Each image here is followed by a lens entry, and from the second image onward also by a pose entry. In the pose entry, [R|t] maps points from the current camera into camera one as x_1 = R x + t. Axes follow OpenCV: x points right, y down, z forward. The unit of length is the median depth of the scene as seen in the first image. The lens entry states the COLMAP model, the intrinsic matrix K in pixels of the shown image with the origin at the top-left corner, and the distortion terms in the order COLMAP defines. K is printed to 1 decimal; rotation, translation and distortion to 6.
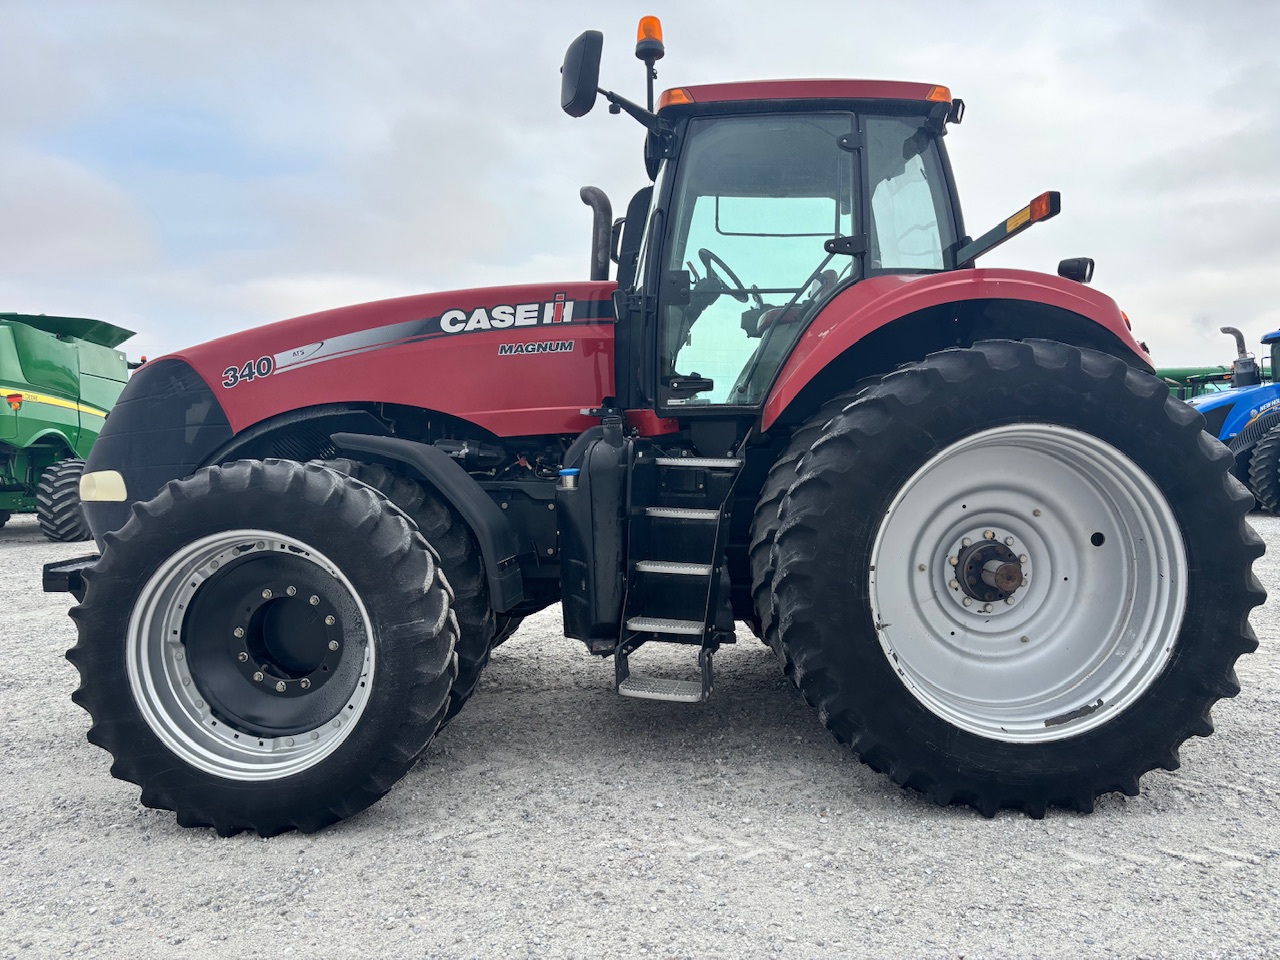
lens RADIAL K [[963.8, 0, 644.0], [0, 963.8, 489.0], [0, 0, 1]] dist [0.047328, -0.061363]
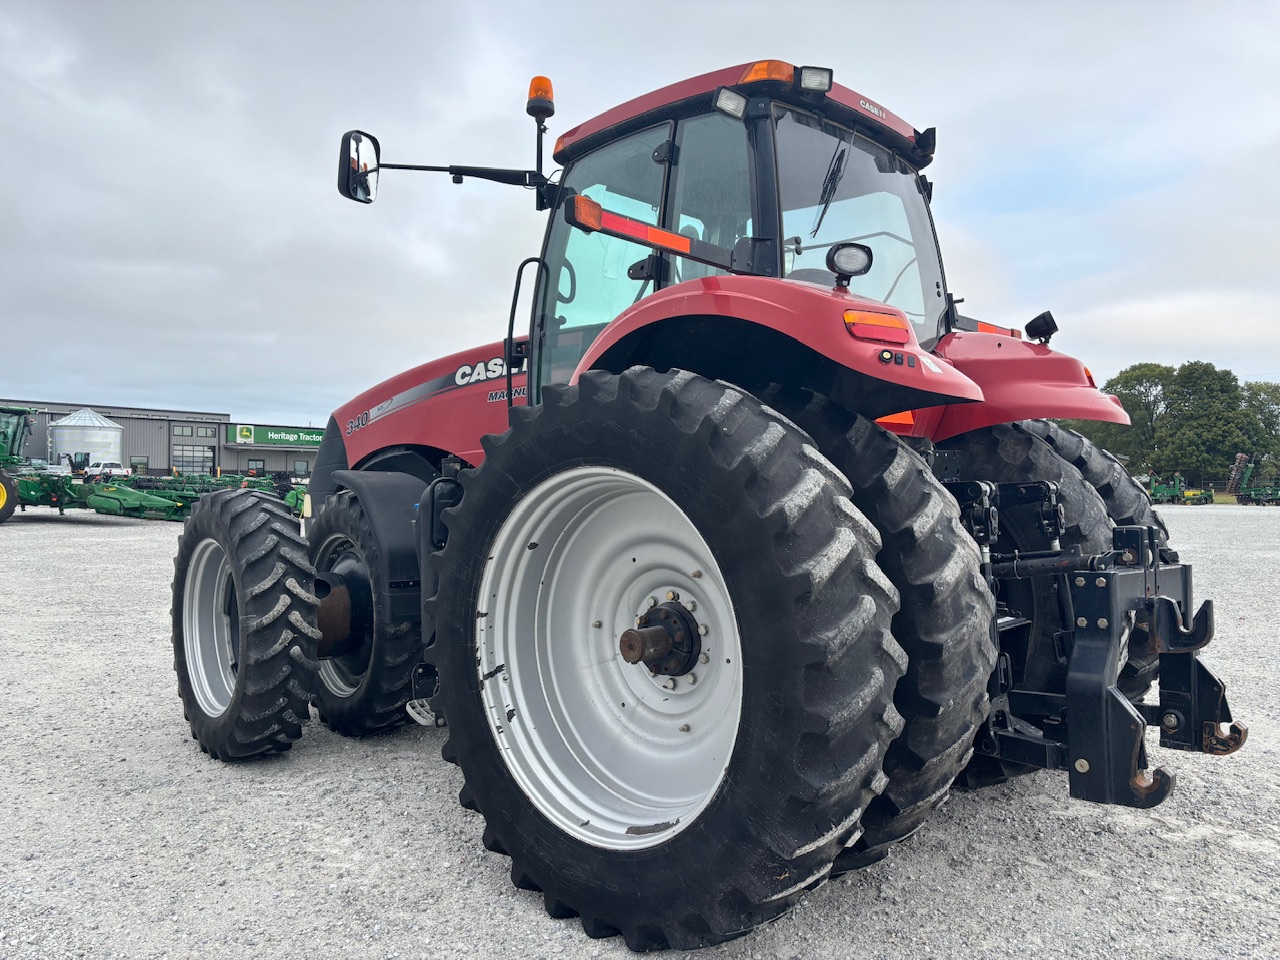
lens RADIAL K [[963.8, 0, 641.7], [0, 963.8, 486.6], [0, 0, 1]] dist [0.047328, -0.061363]
pose [[0.704045, 0.018194, -0.709922, 0.848204], [-0.041188, 0.999035, -0.015244, -0.031209], [0.708960, 0.039973, 0.704115, 0.355189]]
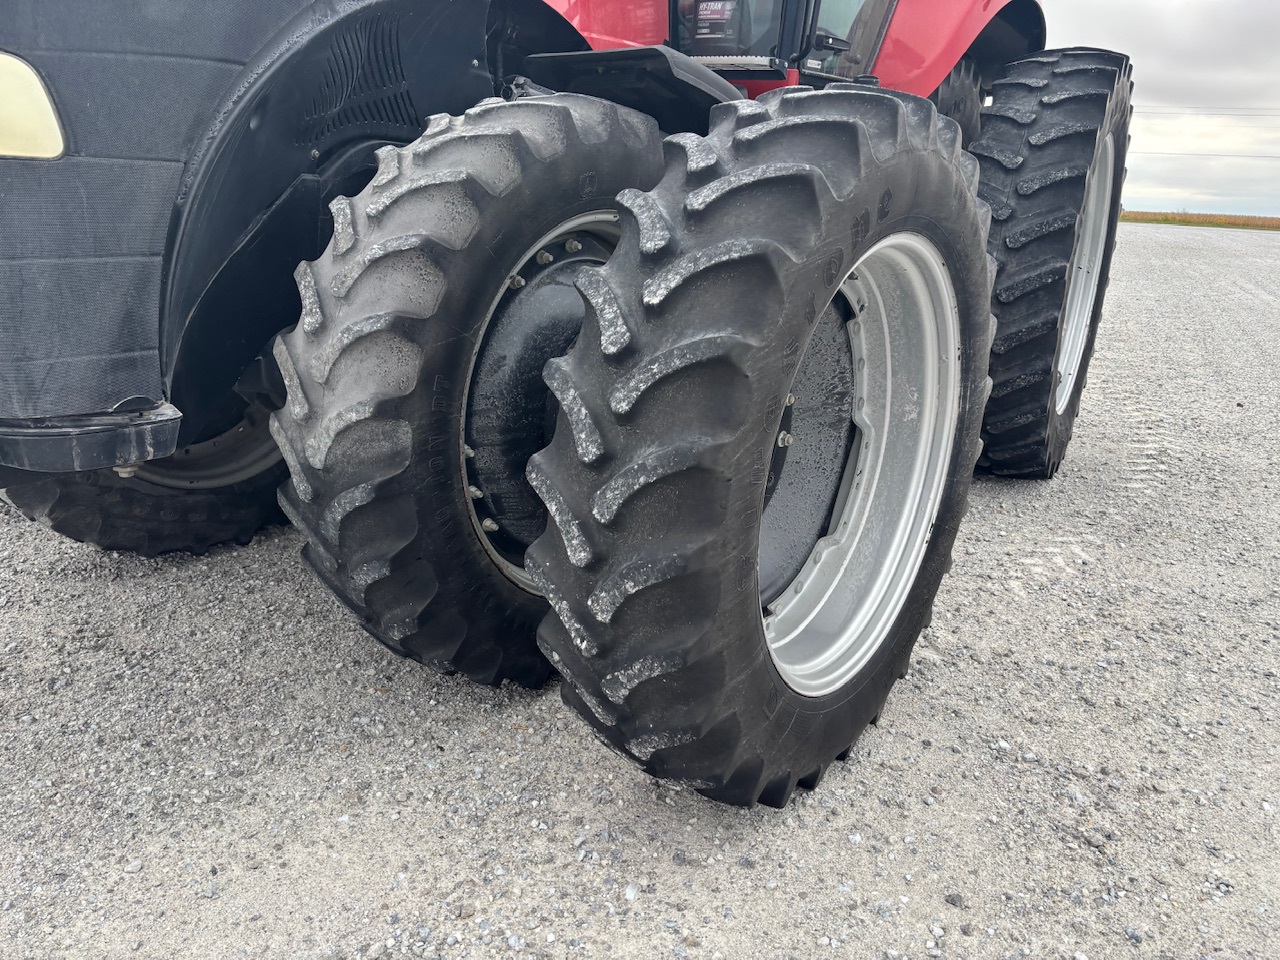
lens RADIAL K [[963.8, 0, 645.2], [0, 963.8, 485.1], [0, 0, 1]] dist [0.047328, -0.061363]
pose [[0.537450, -0.214971, 0.815435, -0.742604], [-0.018698, 0.963687, 0.266378, 0.029127], [-0.843088, -0.158412, 0.513914, 0.667484]]
